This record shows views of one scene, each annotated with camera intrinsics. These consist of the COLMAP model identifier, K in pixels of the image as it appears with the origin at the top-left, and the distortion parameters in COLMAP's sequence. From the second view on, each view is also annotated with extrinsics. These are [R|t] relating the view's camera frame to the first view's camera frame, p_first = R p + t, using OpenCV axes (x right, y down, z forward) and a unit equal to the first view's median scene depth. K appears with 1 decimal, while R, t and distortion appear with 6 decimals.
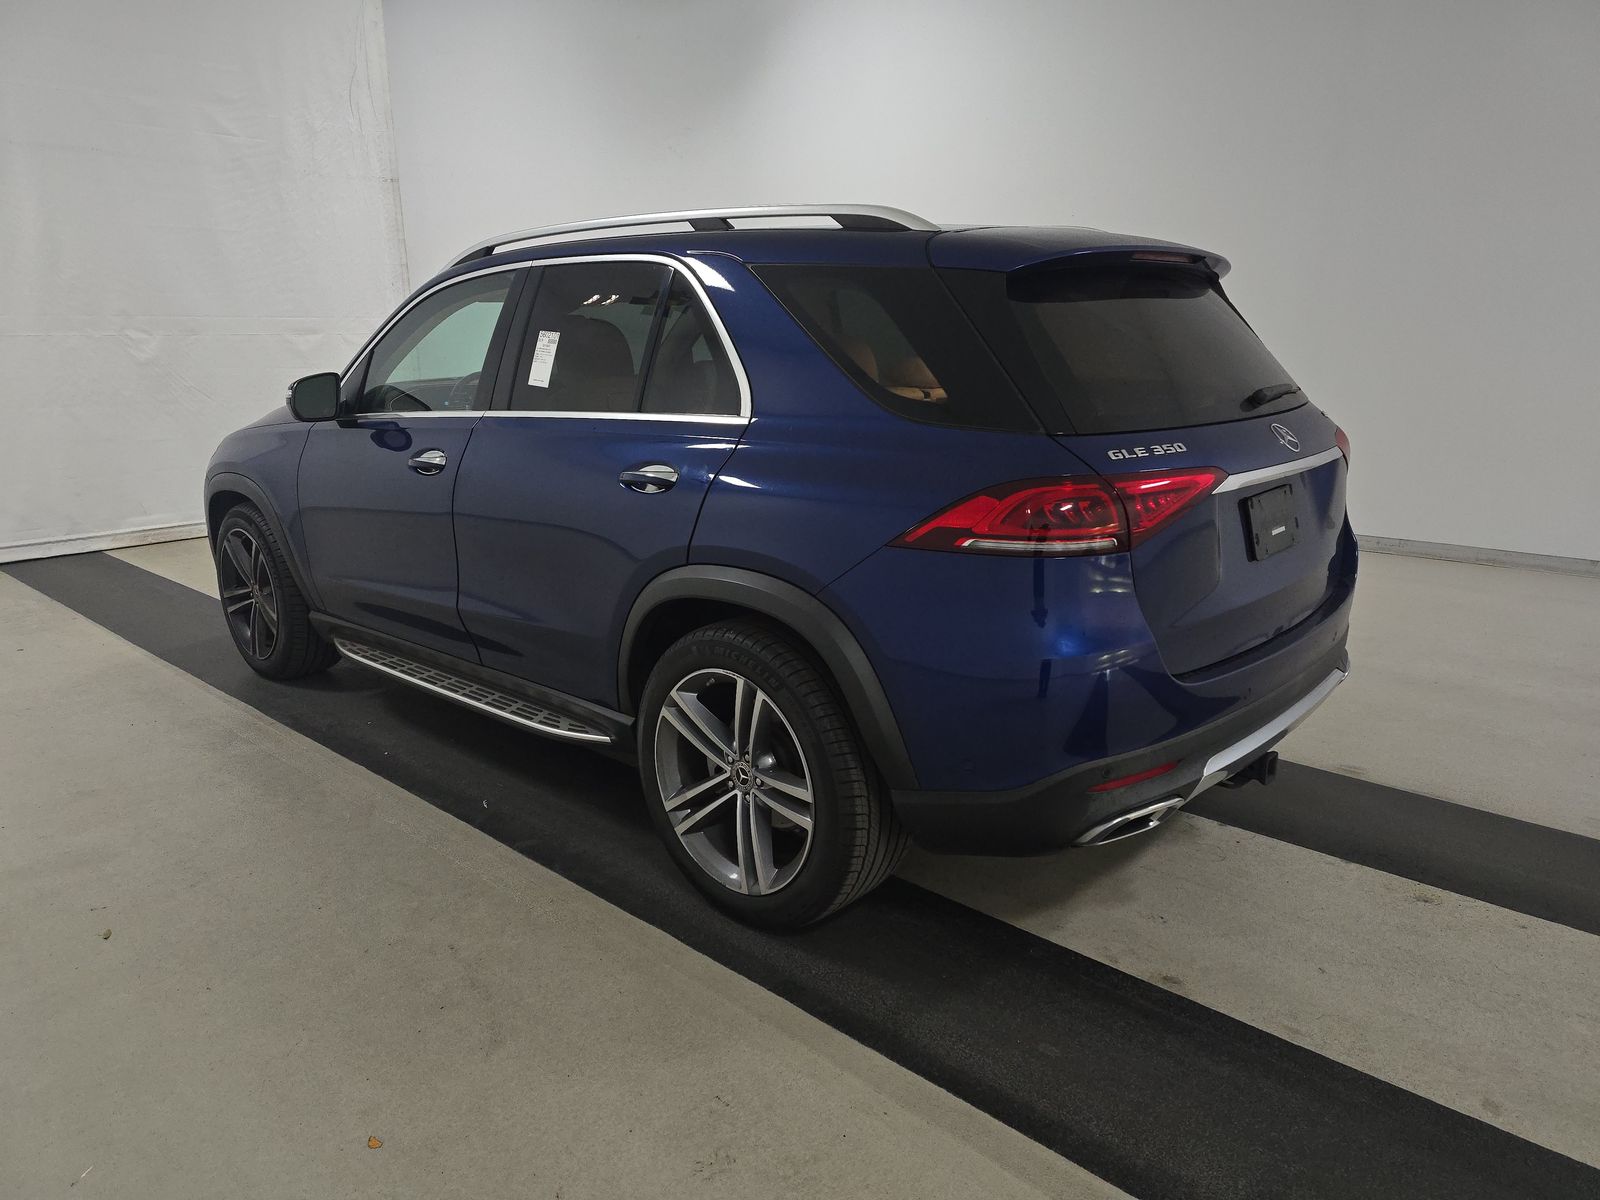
lens RADIAL K [[1083.0, 0, 800.0], [0, 1083.0, 600.0], [0, 0, 1]] dist [0.007282, -0.003640]
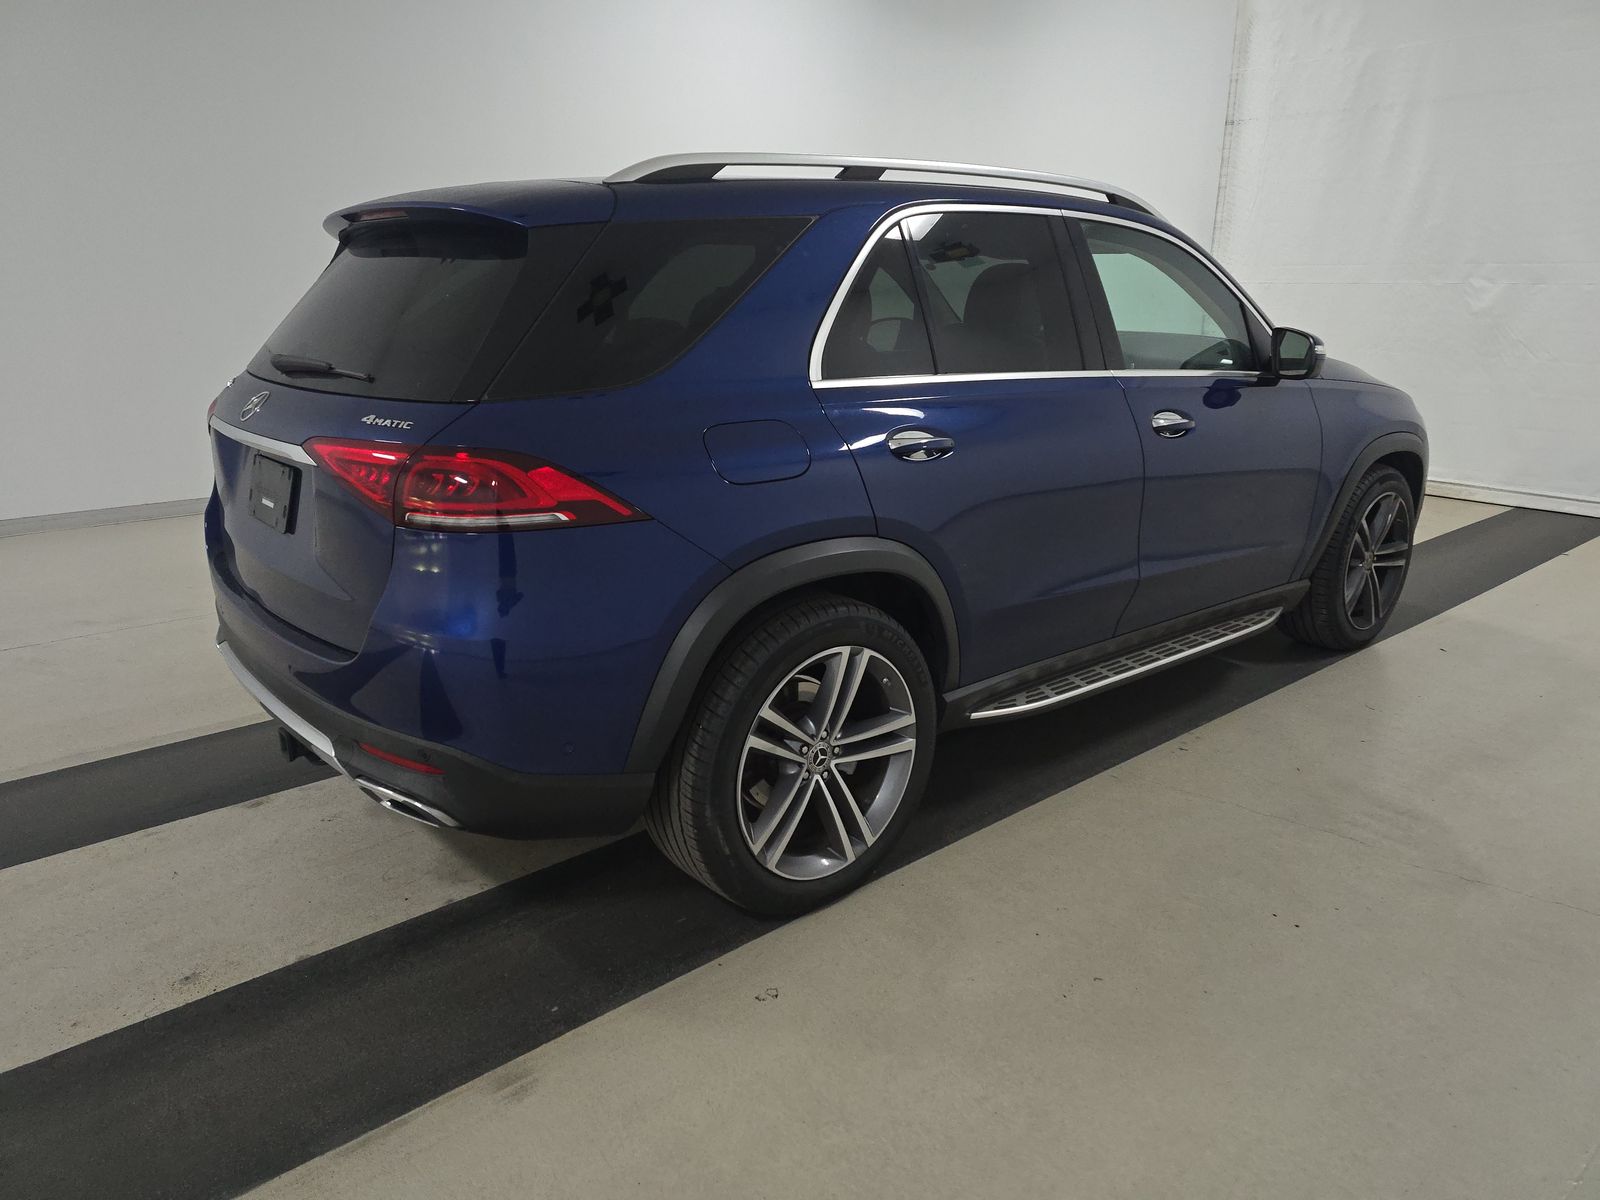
lens RADIAL K [[1083.0, 0, 800.0], [0, 1083.0, 600.0], [0, 0, 1]] dist [0.007282, -0.003640]
pose [[-0.148015, 0.281855, -0.947971, 1.268394], [-0.229630, 0.922539, 0.310148, -0.381309], [0.961957, 0.263590, -0.071827, 1.491870]]
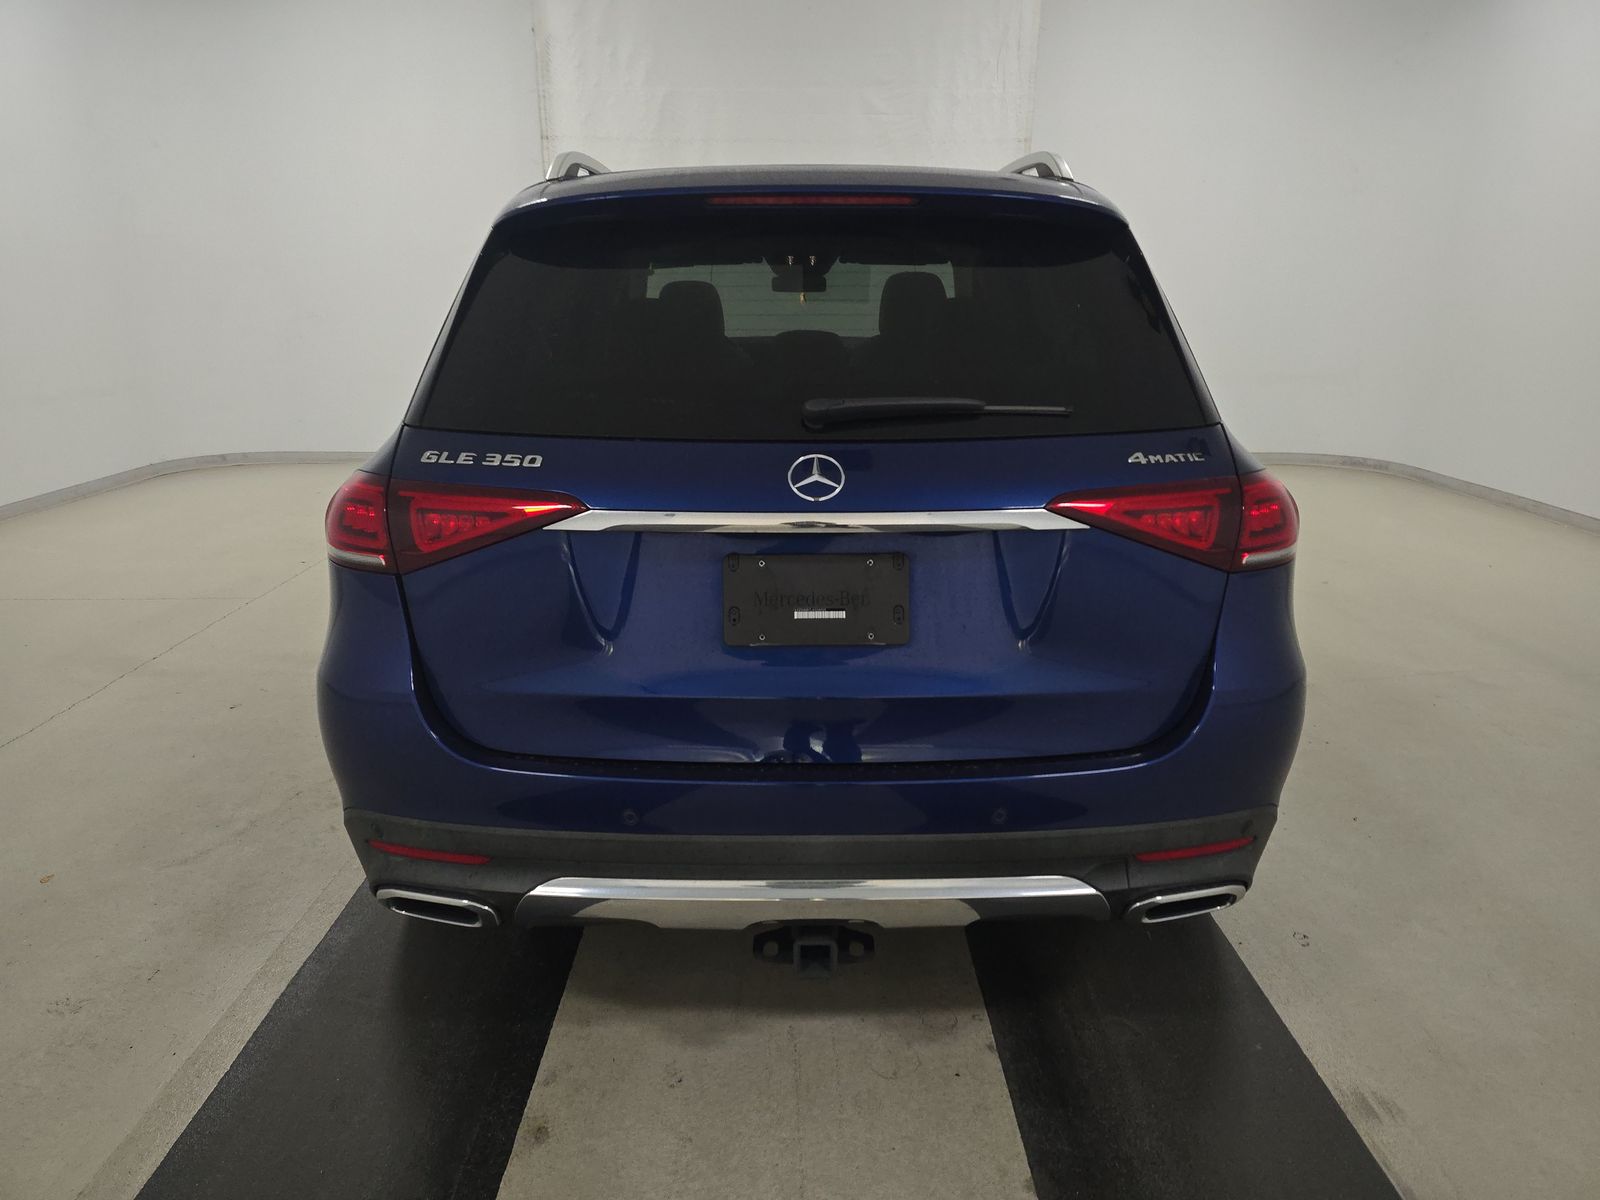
lens RADIAL K [[1083.0, 0, 800.0], [0, 1083.0, 600.0], [0, 0, 1]] dist [0.007282, -0.003640]
pose [[0.678248, 0.210064, -0.704169, 0.858657], [-0.184859, 0.976227, 0.113169, -0.138613], [0.711201, 0.053415, 0.700956, 0.510012]]
